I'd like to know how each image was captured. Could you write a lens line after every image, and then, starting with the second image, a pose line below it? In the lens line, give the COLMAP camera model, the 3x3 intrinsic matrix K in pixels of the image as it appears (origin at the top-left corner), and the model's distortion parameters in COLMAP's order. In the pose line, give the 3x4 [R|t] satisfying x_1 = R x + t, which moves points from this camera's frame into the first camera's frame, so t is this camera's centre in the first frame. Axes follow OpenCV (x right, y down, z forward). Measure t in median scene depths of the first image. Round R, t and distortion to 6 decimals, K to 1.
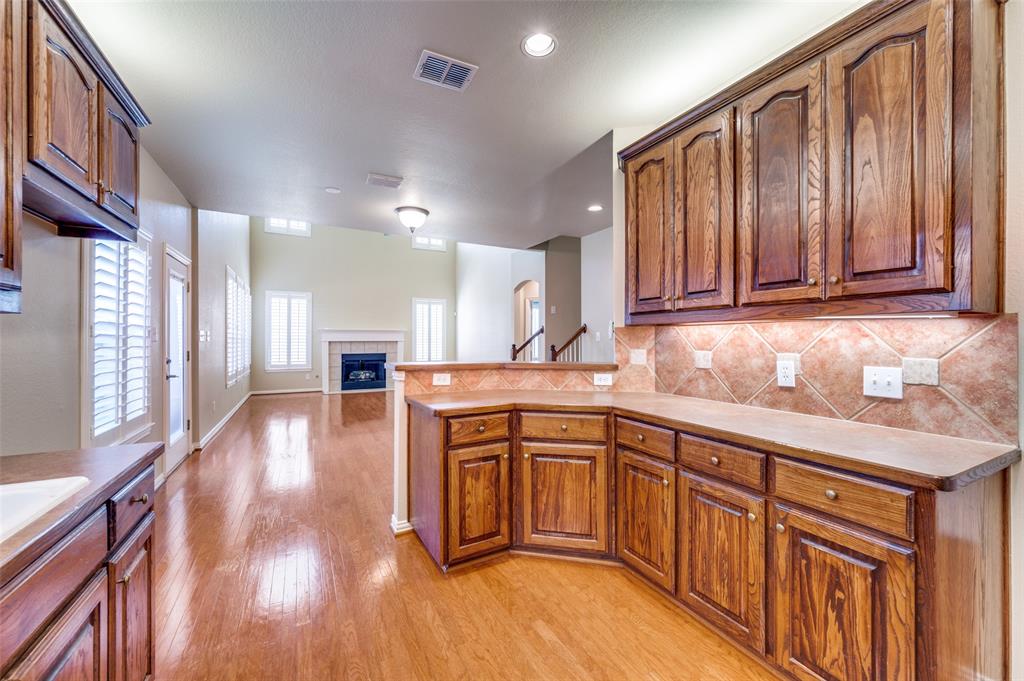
lens RADIAL K [[404.9, 0, 516.7], [0, 404.9, 338.9], [0, 0, 1]] dist [-0.002085, -0.000219]
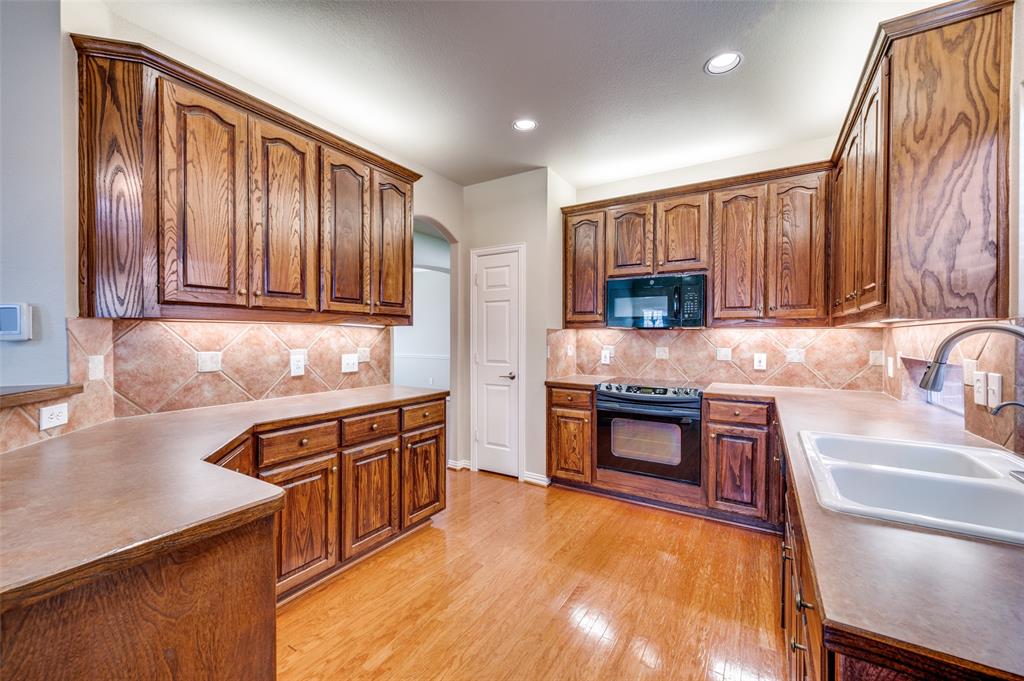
lens RADIAL K [[404.9, 0, 513.0], [0, 404.9, 340.1], [0, 0, 1]] dist [-0.002085, -0.000219]
pose [[-0.504844, -0.007462, 0.863178, -0.723129], [-0.000925, 0.999967, 0.008103, -0.003901], [-0.863210, 0.003292, -0.504834, 0.998847]]
